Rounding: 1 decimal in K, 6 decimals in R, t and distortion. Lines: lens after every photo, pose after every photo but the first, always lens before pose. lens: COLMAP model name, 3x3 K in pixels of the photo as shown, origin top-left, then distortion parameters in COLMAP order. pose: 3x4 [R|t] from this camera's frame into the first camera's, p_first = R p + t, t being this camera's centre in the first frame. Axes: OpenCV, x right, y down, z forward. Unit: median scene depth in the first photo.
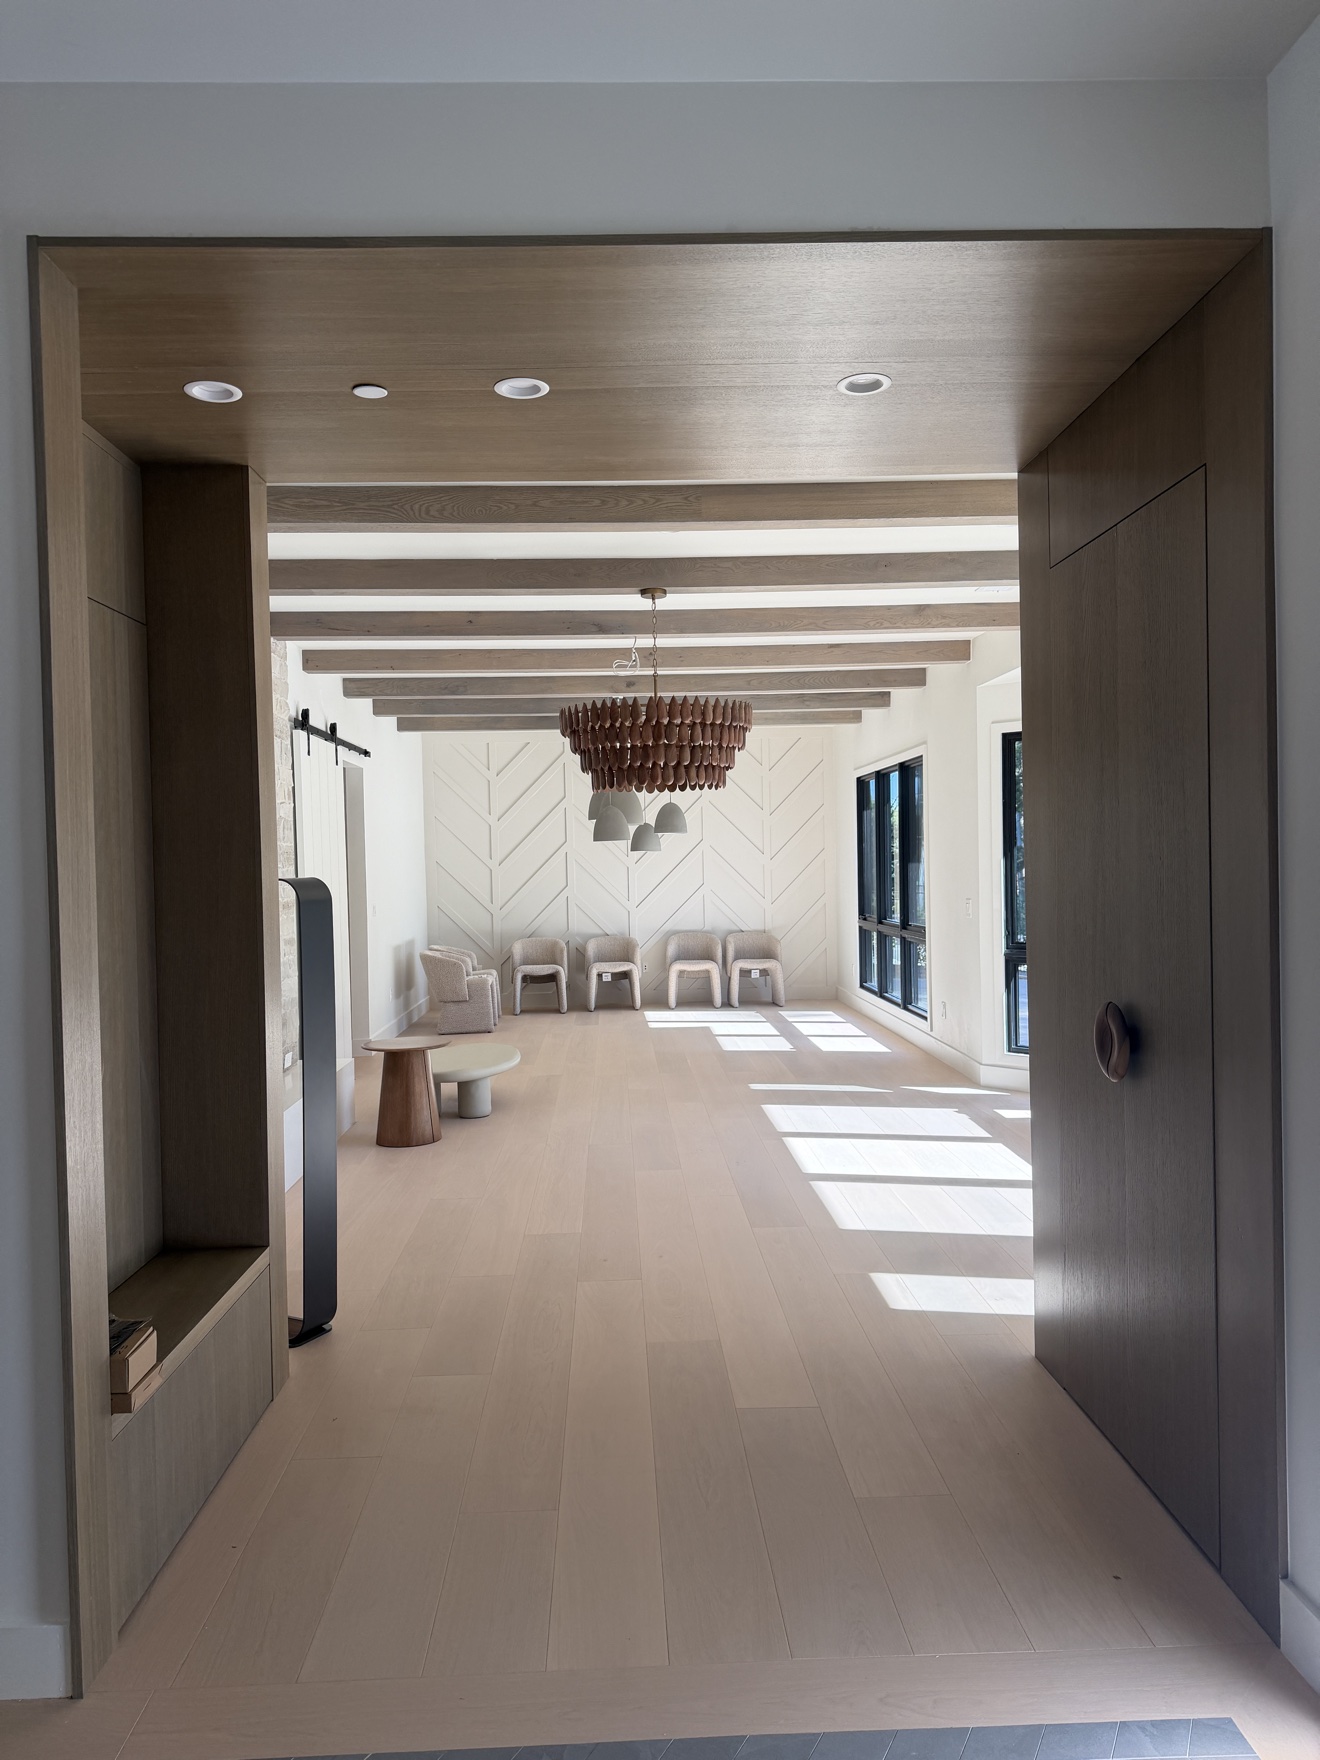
lens RADIAL K [[1225.8, 0, 660.0], [0, 1225.8, 880.0], [0, 0, 1]] dist [0.033335, -0.040107]
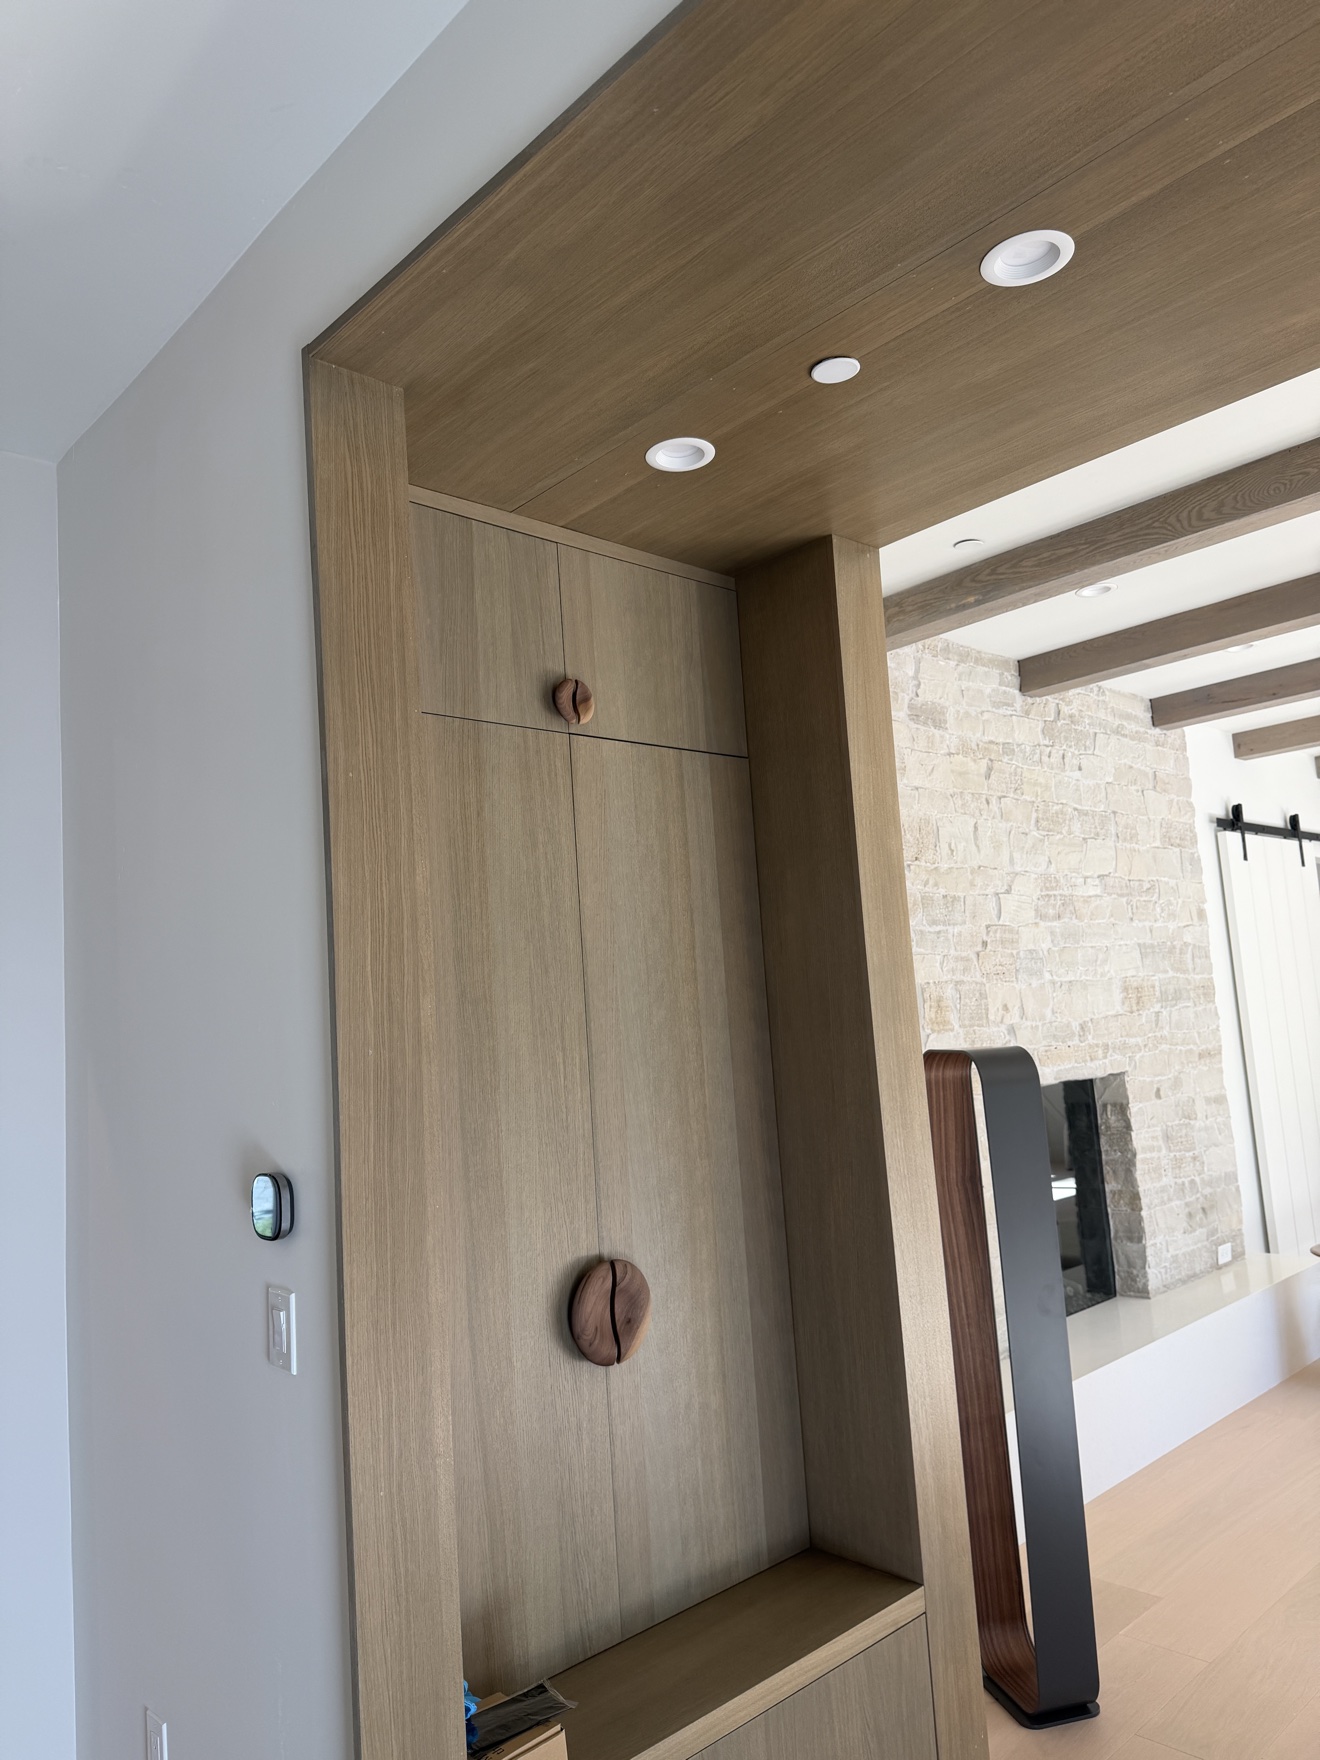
lens RADIAL K [[1225.8, 0, 660.0], [0, 1225.8, 880.0], [0, 0, 1]] dist [0.033335, -0.040107]
pose [[0.644564, -0.109185, -0.756714, 0.125201], [0.039247, 0.993171, -0.109872, -0.025413], [0.763542, 0.041120, 0.644447, 0.313417]]
